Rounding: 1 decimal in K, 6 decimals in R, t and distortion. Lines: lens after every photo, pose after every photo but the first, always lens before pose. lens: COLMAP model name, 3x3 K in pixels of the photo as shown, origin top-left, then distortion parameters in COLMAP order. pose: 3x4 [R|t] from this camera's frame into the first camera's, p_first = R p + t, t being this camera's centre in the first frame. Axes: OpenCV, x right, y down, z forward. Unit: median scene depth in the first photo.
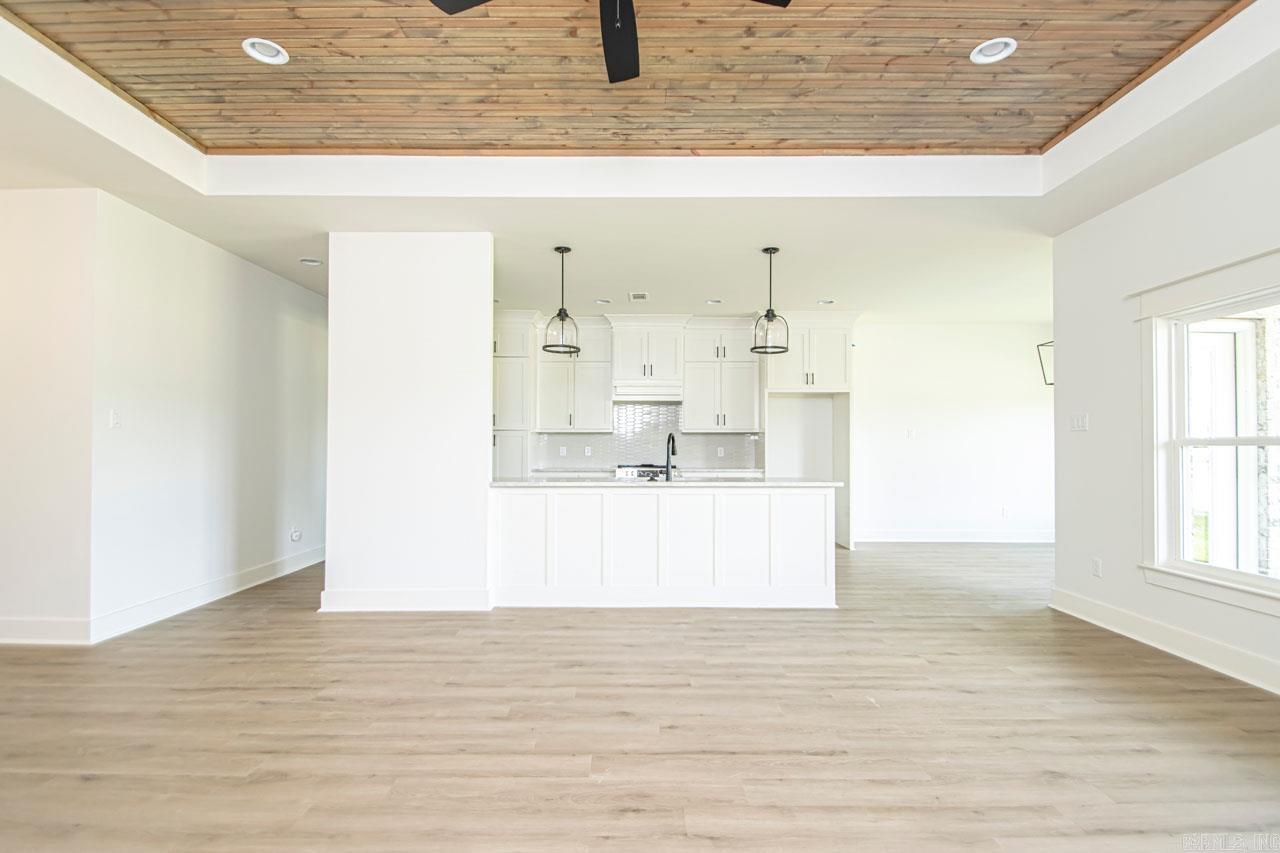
lens RADIAL K [[593.0, 0, 654.3], [0, 593.0, 423.8], [0, 0, 1]] dist [0.020001, -0.022776]
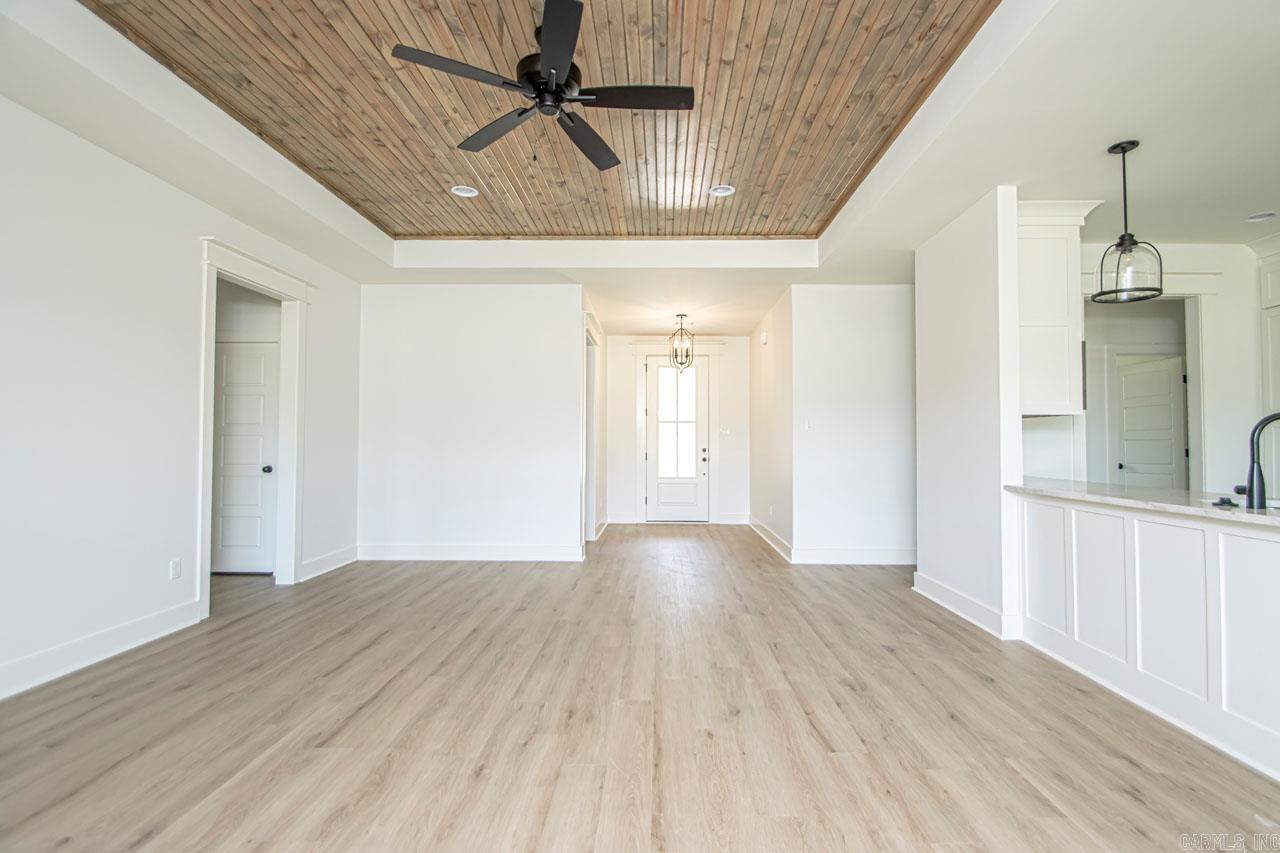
lens RADIAL K [[593.0, 0, 654.3], [0, 593.0, 423.8], [0, 0, 1]] dist [0.020001, -0.022776]
pose [[-0.020980, -0.033657, -0.999213, 0.795061], [0.037681, 0.998696, -0.034430, 0.032644], [0.999070, -0.038374, -0.019684, 0.753007]]
